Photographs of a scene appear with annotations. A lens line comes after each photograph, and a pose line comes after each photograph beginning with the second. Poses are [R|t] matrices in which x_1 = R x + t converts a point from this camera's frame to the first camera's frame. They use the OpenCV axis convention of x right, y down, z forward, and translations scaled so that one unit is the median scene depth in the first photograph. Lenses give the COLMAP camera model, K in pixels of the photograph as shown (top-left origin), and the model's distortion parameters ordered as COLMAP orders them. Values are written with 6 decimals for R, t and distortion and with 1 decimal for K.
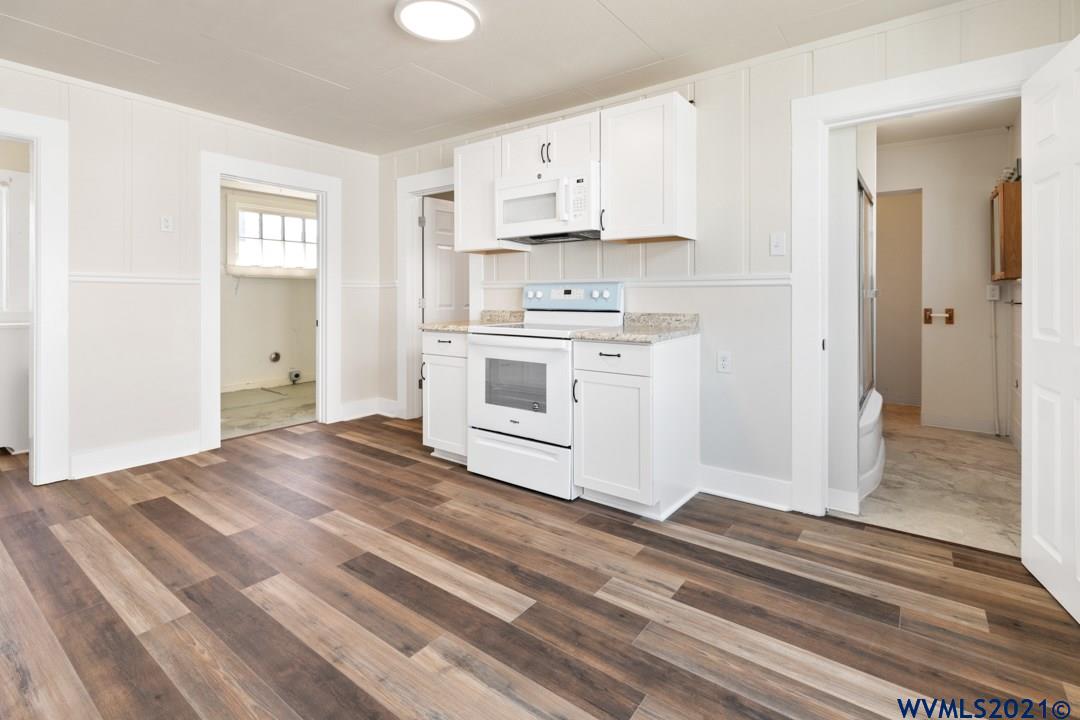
lens RADIAL K [[505.2, 0, 530.4], [0, 505.2, 293.8], [0, 0, 1]] dist [0.000968, 0.000068]
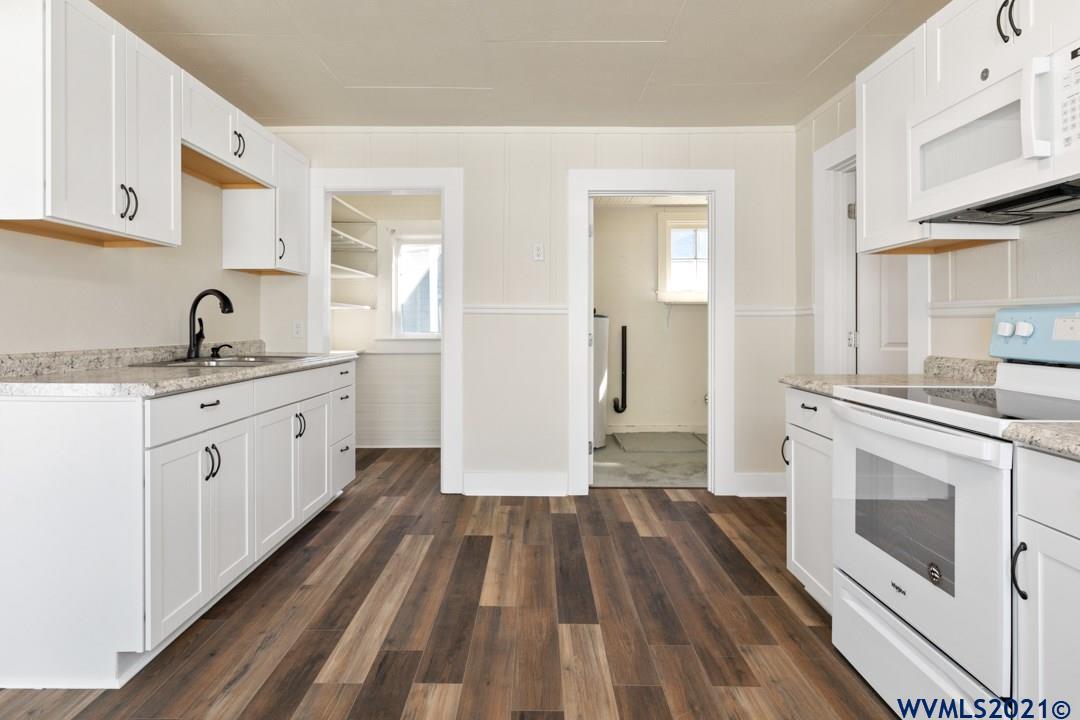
lens RADIAL K [[590.6, 0, 534.7], [0, 590.6, 322.2], [0, 0, 1]] dist [0.000971, 0.000336]
pose [[0.606685, 0.000491, -0.794942, 0.232650], [0.001947, 0.999996, 0.002104, -0.009523], [0.794940, -0.002824, 0.606682, 0.405457]]
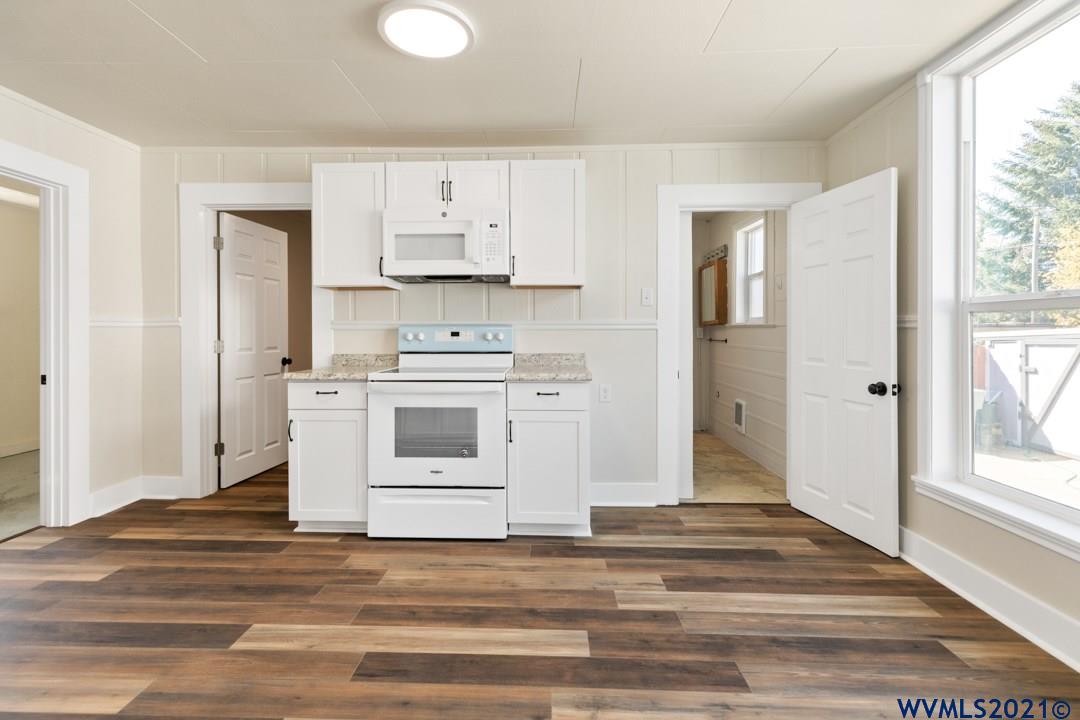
lens RADIAL K [[501.6, 0, 525.6], [0, 501.6, 332.4], [0, 0, 1]] dist [0.002713, 0.000310]
pose [[0.819939, -0.001423, 0.572449, -0.475428], [-0.000871, 0.999993, 0.003733, -0.013093], [-0.572450, -0.003559, 0.819932, 0.147589]]
